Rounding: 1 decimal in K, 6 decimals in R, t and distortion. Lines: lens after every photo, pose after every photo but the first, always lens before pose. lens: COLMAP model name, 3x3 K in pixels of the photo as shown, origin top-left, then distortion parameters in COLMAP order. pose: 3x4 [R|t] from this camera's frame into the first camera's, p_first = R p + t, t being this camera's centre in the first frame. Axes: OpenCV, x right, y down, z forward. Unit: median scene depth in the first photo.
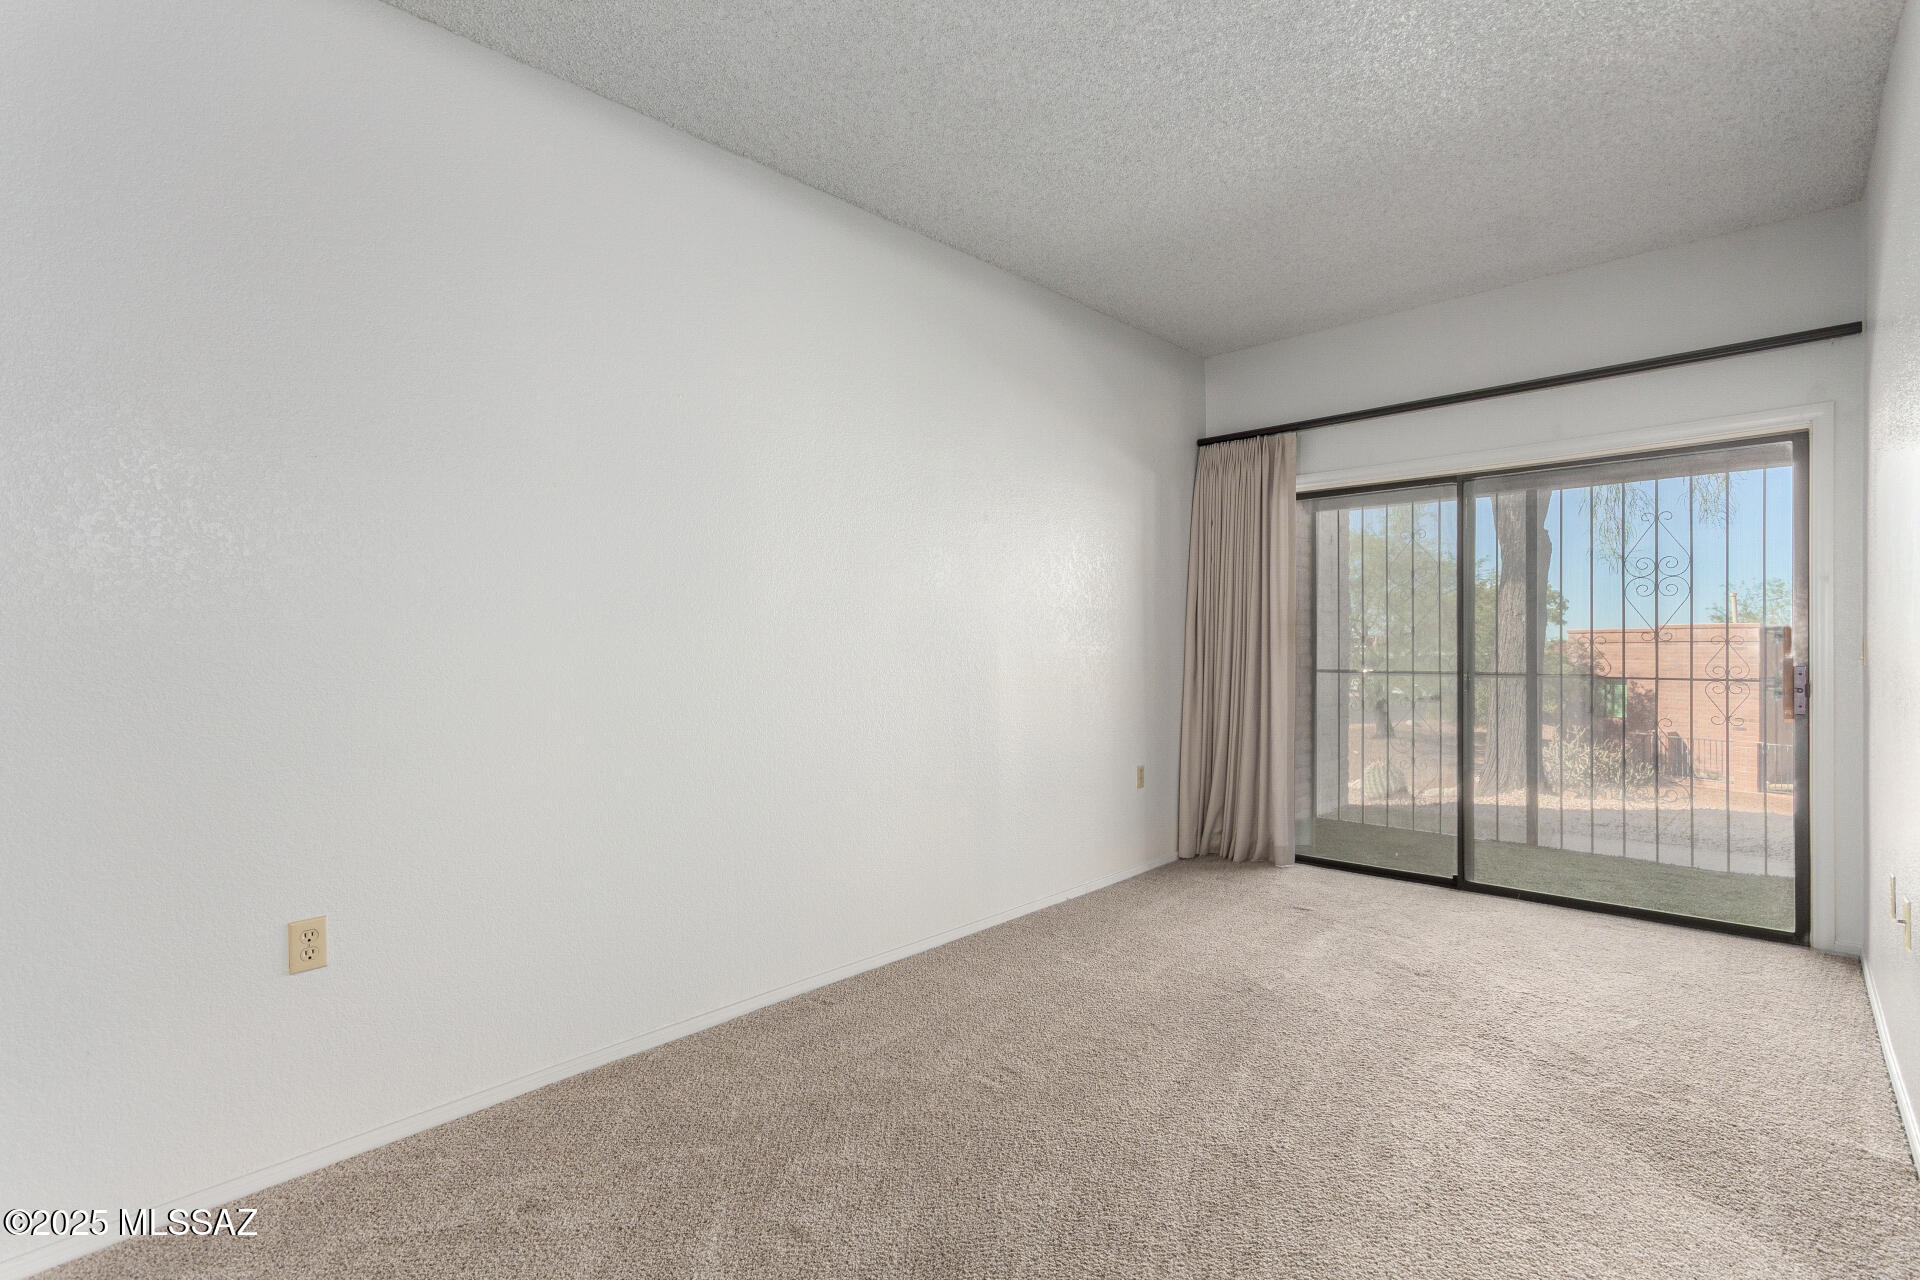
lens RADIAL K [[874.6, 0, 966.8], [0, 874.6, 642.4], [0, 0, 1]] dist [-0.000199, -0.000105]
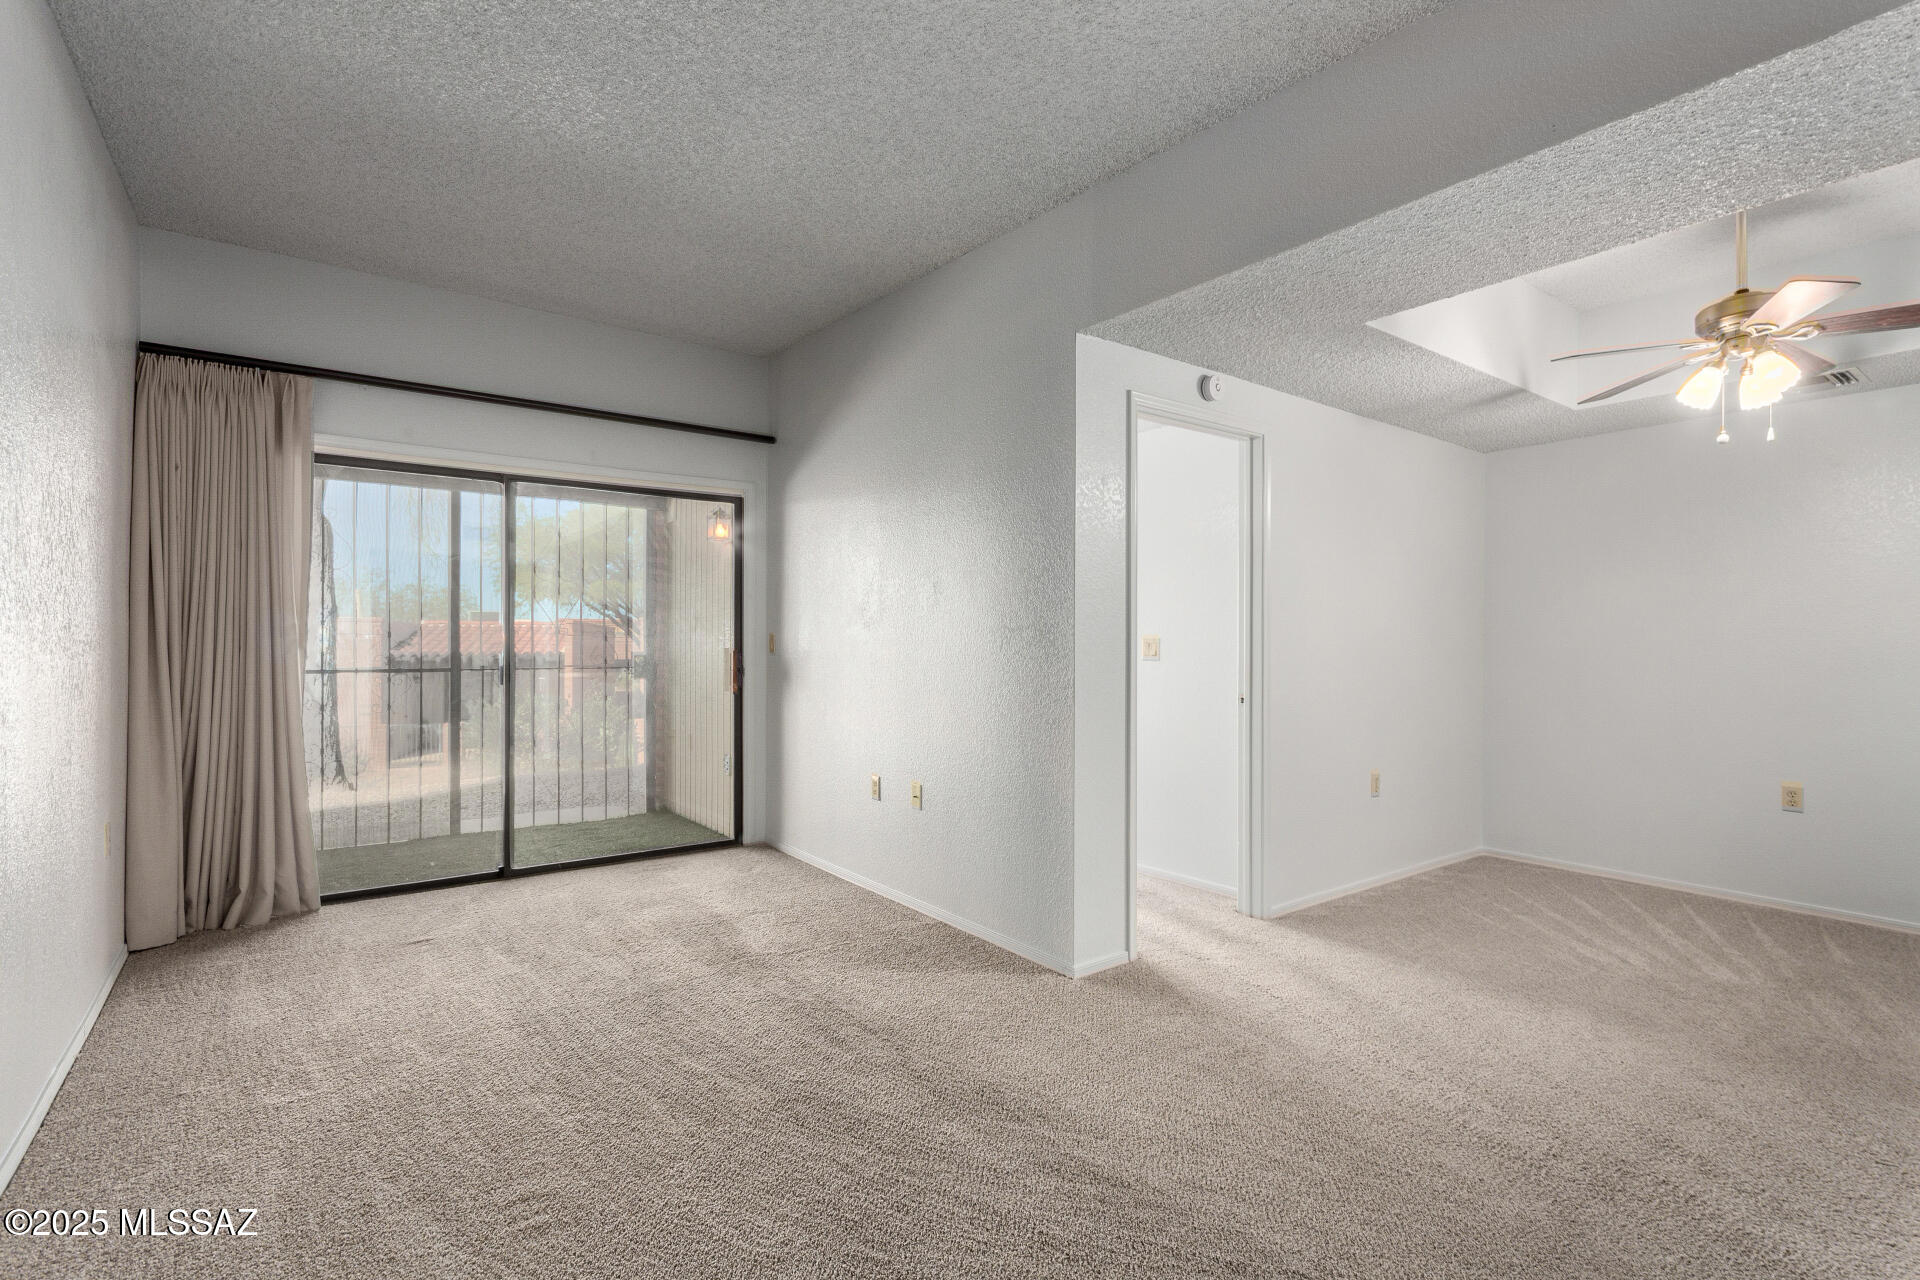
lens RADIAL K [[874.6, 0, 993.6], [0, 874.6, 641.7], [0, 0, 1]] dist [-0.000199, -0.000105]
pose [[0.196350, -0.000336, 0.980534, -0.298656], [-0.007453, 0.999971, 0.001835, -0.001771], [-0.980506, -0.007668, 0.196342, 0.216557]]
